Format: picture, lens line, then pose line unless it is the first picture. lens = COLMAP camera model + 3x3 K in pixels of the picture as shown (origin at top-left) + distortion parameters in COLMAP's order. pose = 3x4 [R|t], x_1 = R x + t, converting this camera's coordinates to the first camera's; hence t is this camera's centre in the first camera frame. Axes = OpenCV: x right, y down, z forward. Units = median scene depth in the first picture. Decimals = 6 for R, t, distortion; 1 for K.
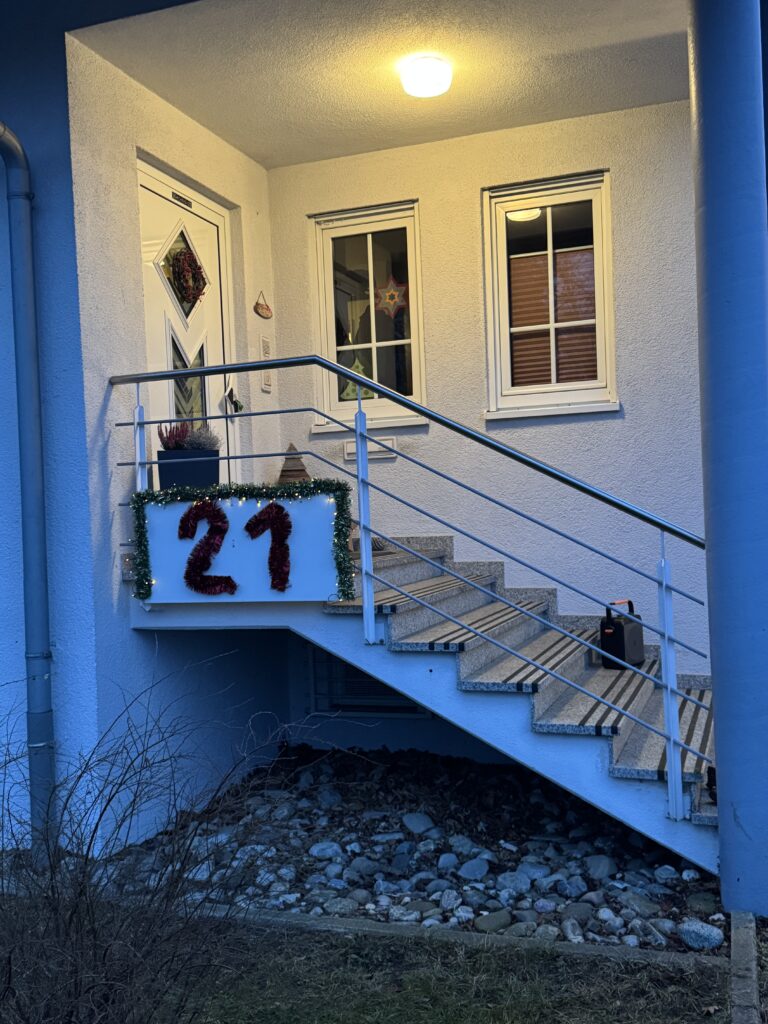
lens RADIAL K [[1031.8, 0, 384.0], [0, 1031.8, 512.0], [0, 0, 1]] dist [0.021246, 0.016498]
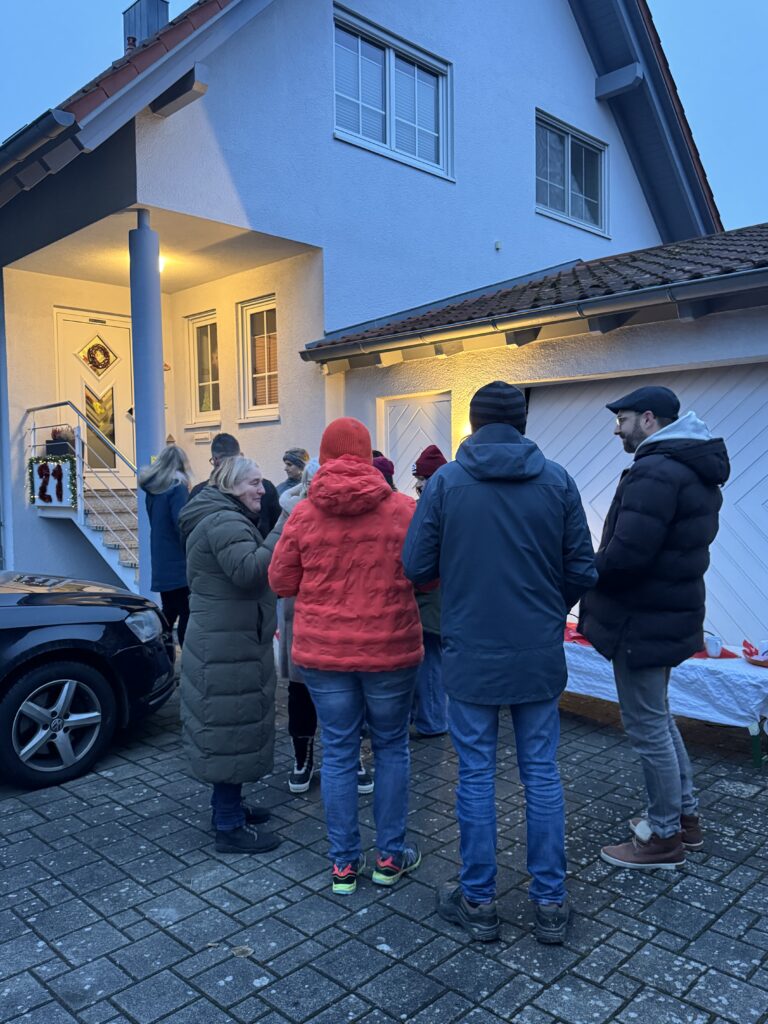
lens RADIAL K [[830.0, 0, 384.0], [0, 830.0, 512.0], [0, 0, 1]] dist [0.000051, -0.002417]
pose [[0.910519, 0.049046, -0.410548, 1.069255], [-0.024380, 0.997580, 0.065106, -0.033440], [0.412748, -0.049271, 0.909512, -0.336601]]
